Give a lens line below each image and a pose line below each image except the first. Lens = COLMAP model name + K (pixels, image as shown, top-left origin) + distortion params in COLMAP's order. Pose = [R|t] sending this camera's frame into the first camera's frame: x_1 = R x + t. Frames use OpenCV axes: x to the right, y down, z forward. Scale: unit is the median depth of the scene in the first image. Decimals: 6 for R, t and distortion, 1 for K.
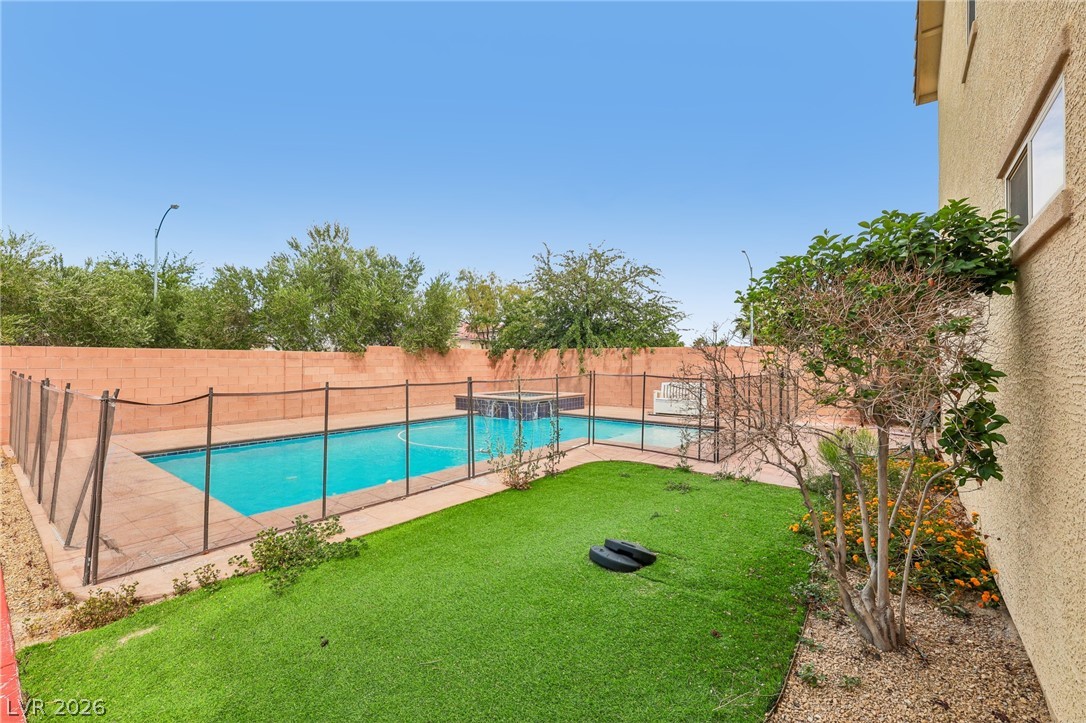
lens RADIAL K [[457.4, 0, 539.7], [0, 457.4, 356.3], [0, 0, 1]] dist [-0.002168, -0.000340]
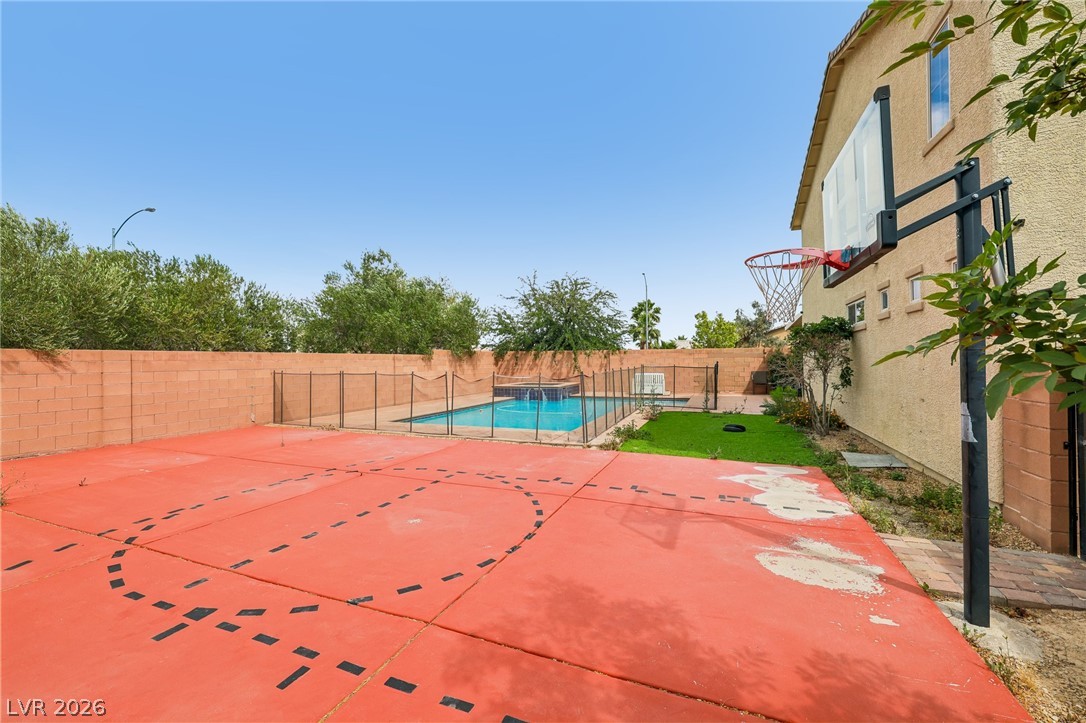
lens RADIAL K [[457.4, 0, 539.7], [0, 457.4, 356.3], [0, 0, 1]] dist [-0.002168, -0.000340]
pose [[0.959106, -0.007753, 0.282941, -0.408955], [0.007465, 0.999970, 0.002096, -0.003919], [-0.282949, 0.000102, 0.959135, -0.310004]]
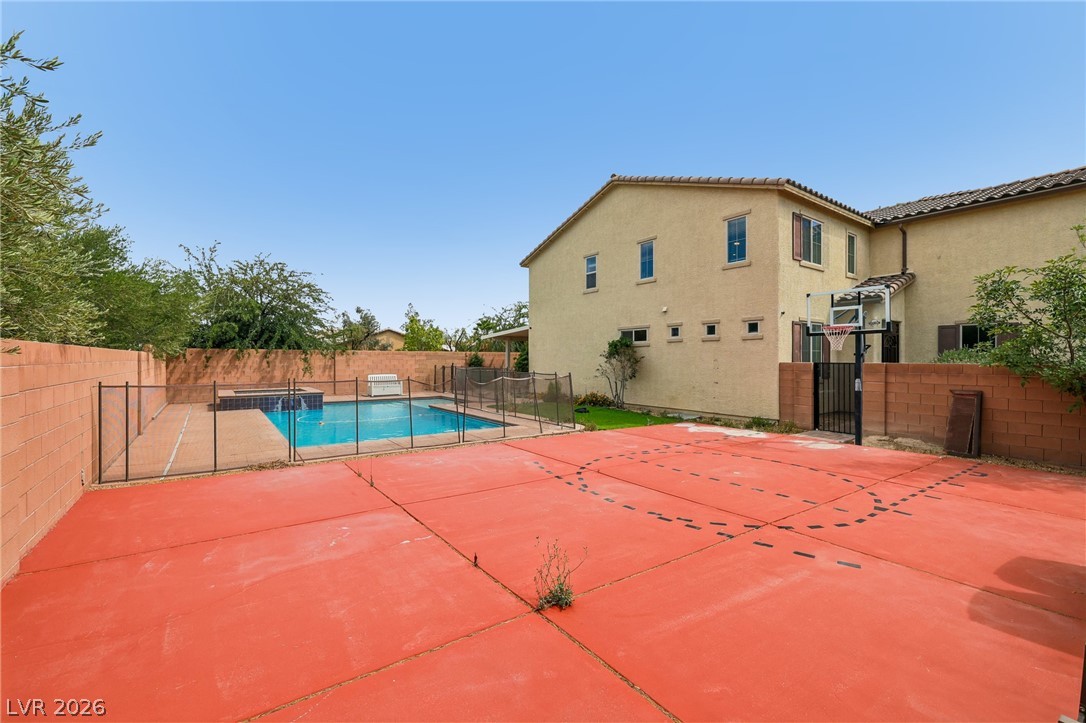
lens RADIAL K [[457.4, 0, 539.7], [0, 457.4, 356.3], [0, 0, 1]] dist [-0.002168, -0.000340]
pose [[0.276448, 0.003767, 0.961022, -0.893164], [-0.011812, 0.999930, -0.000522, -0.008418], [-0.960956, -0.011207, 0.276473, 0.066102]]
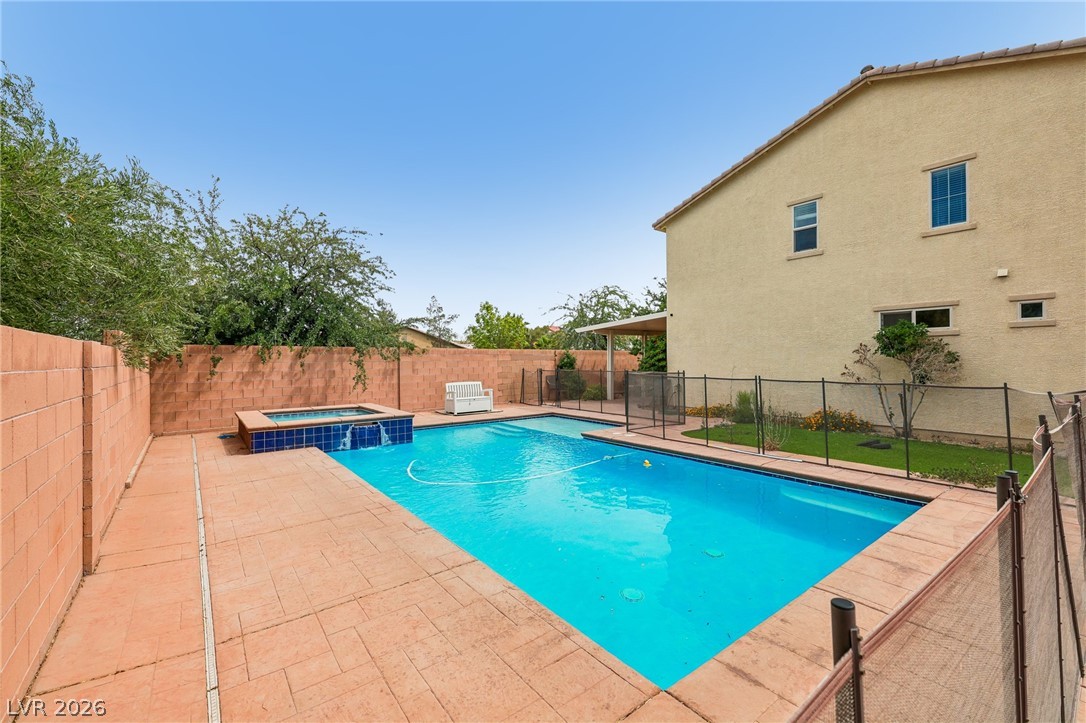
lens RADIAL K [[446.4, 0, 532.0], [0, 446.4, 359.4], [0, 0, 1]] dist [-0.001549, -0.000163]
pose [[0.245775, -0.001636, 0.969325, -0.586304], [-0.005331, 0.999981, 0.003039, -0.000302], [-0.969312, -0.005915, 0.245762, 0.518141]]
